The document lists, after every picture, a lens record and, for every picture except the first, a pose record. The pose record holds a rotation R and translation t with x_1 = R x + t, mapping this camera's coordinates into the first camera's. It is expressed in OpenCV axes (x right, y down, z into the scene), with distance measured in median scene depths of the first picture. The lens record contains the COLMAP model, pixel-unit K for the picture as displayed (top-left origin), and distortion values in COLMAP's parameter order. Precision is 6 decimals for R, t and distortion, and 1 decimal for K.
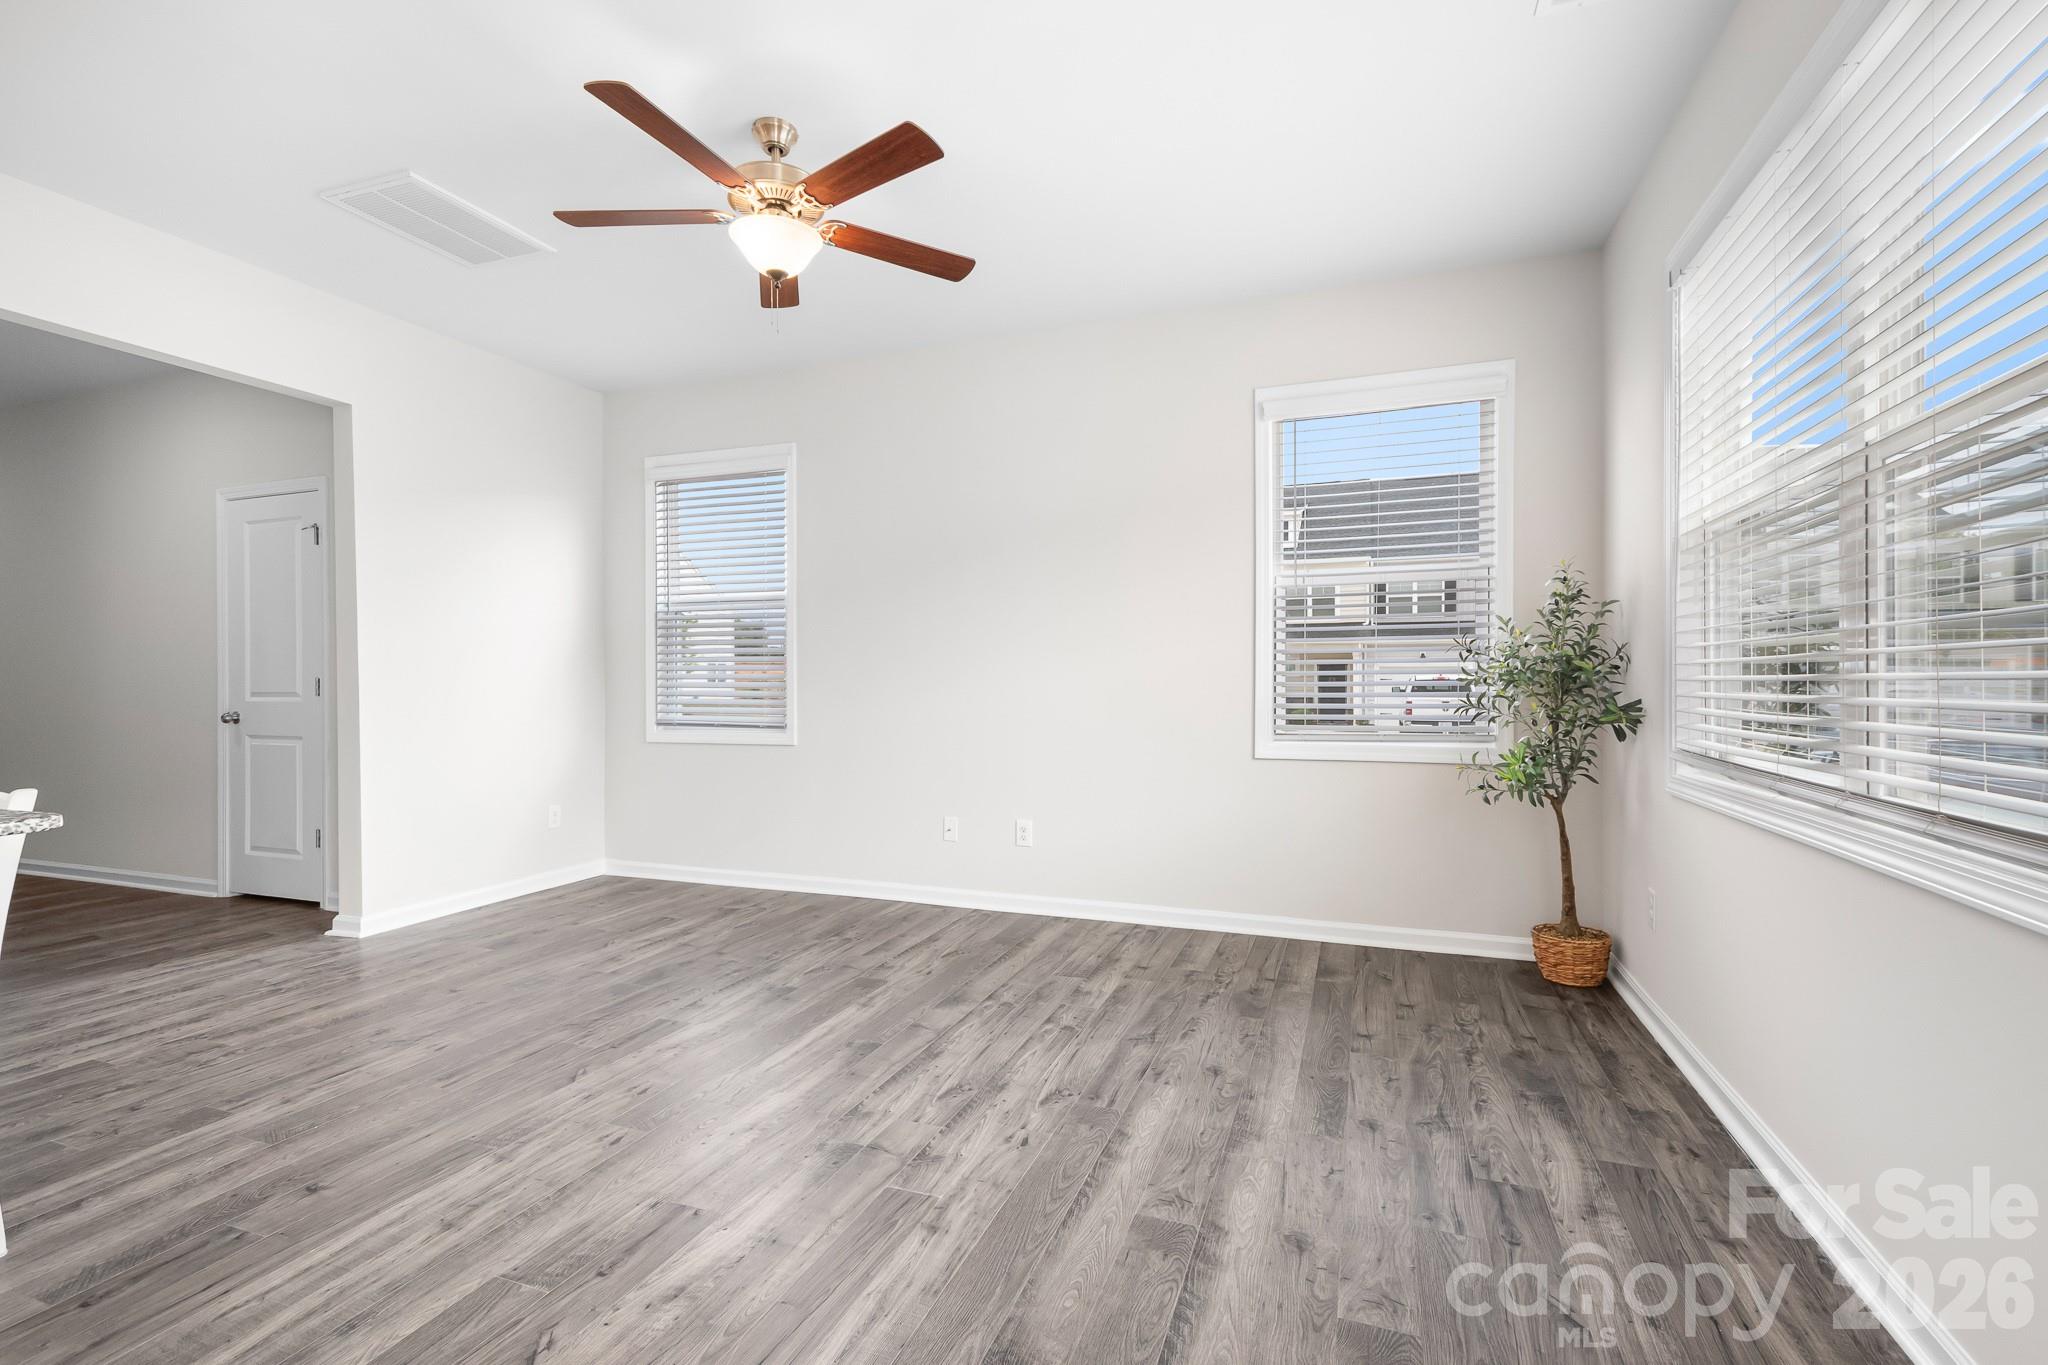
lens RADIAL K [[917.3, 0, 1020.6], [0, 917.3, 677.9], [0, 0, 1]] dist [0.016368, -0.001336]
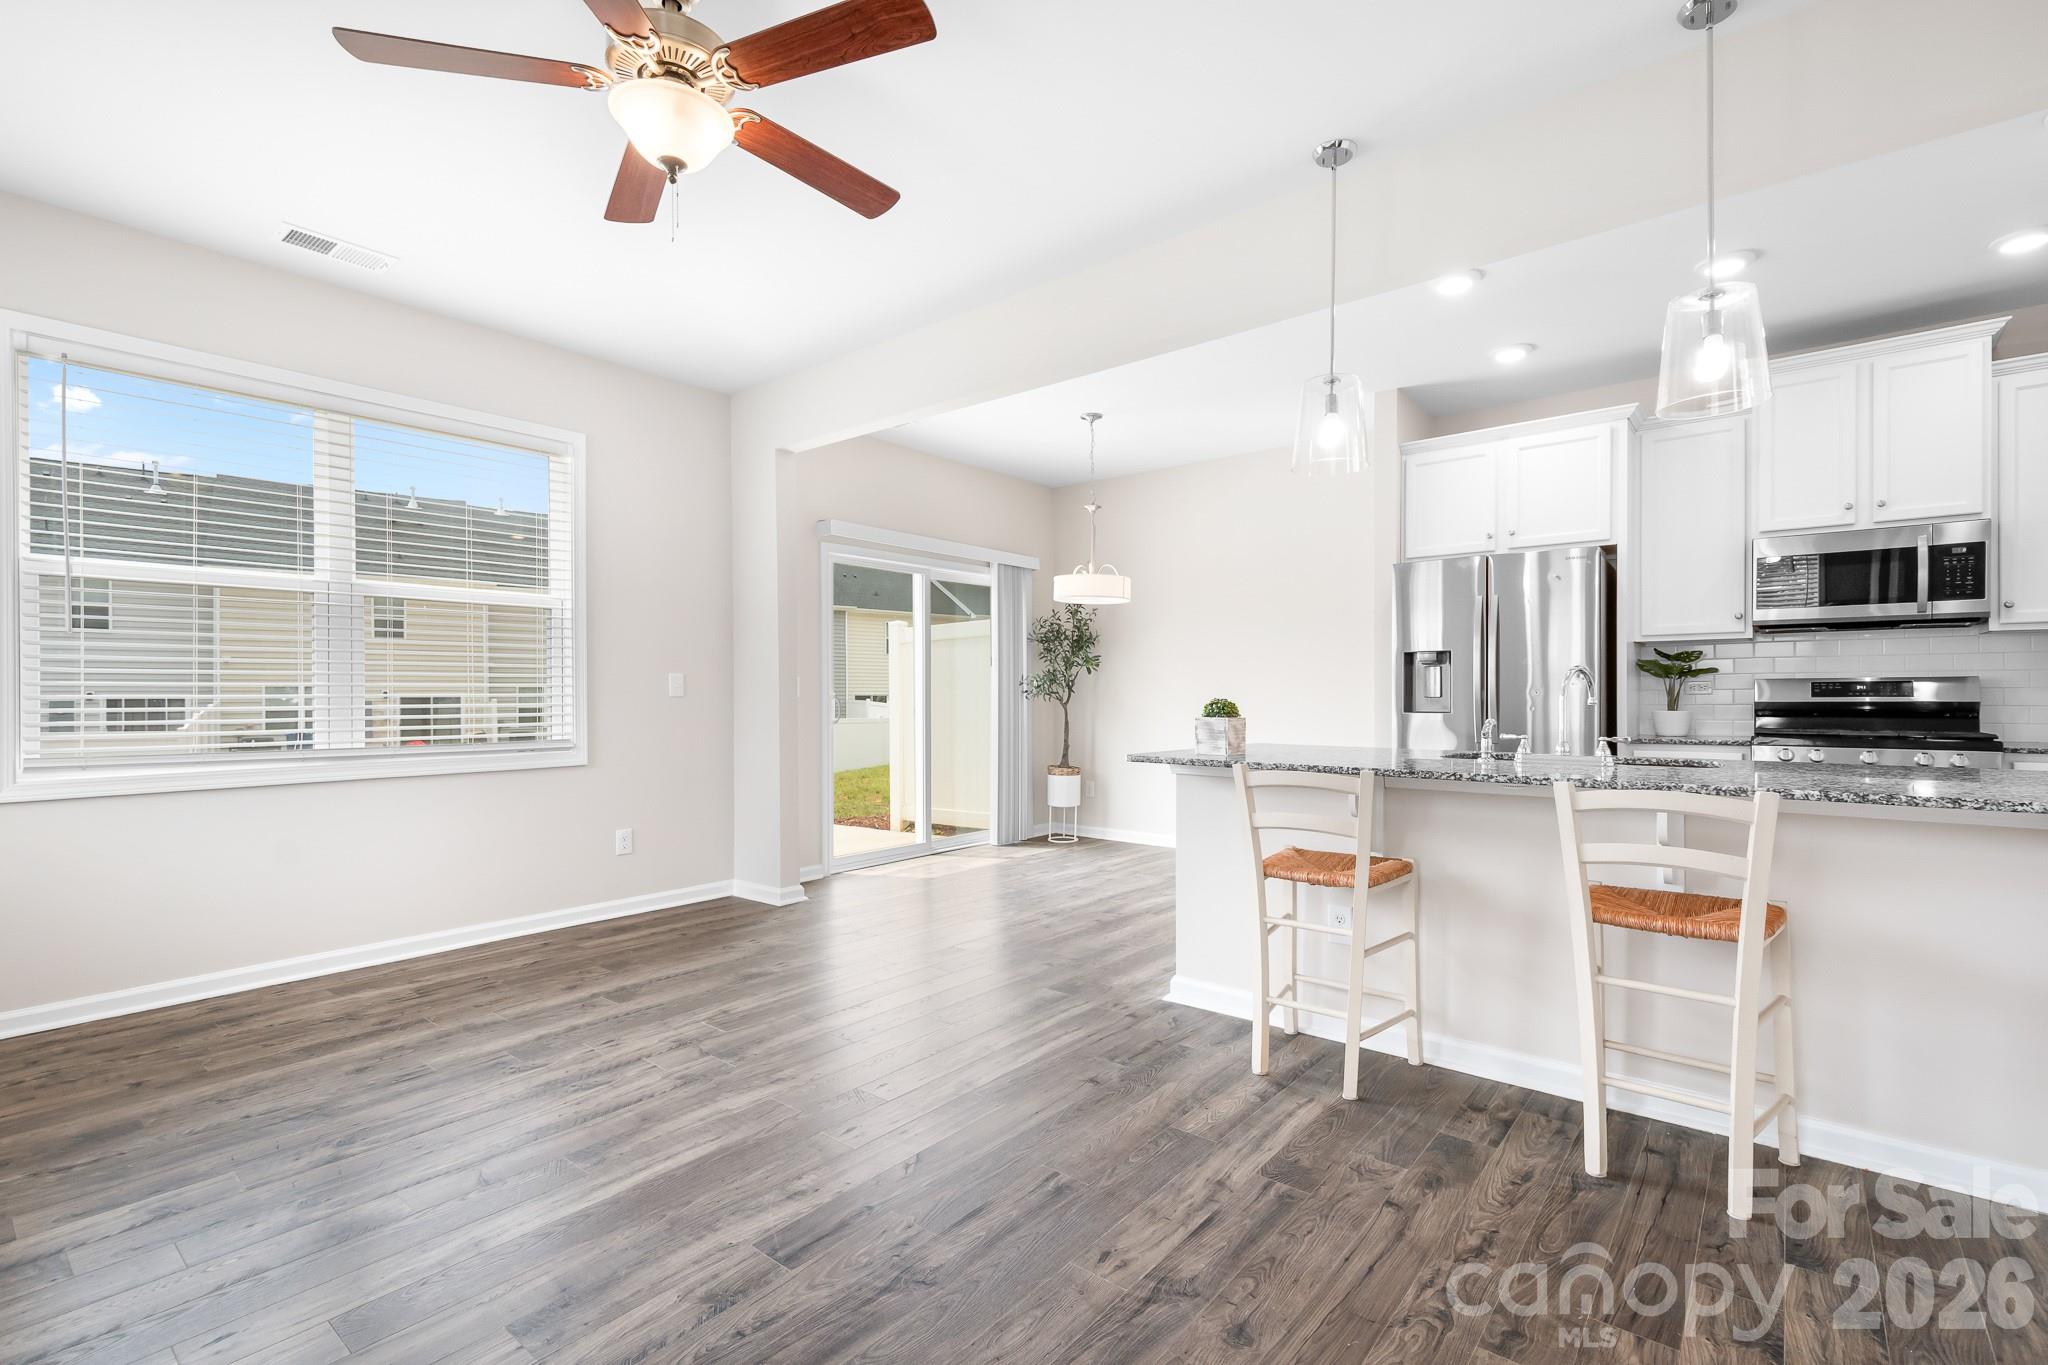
lens RADIAL K [[917.3, 0, 1036.9], [0, 917.3, 702.0], [0, 0, 1]] dist [0.016368, -0.001336]
pose [[-0.953399, 0.002715, 0.301701, -0.777154], [0.004934, 0.999966, 0.006593, 0.003578], [-0.301673, 0.007774, -0.953380, 1.629962]]
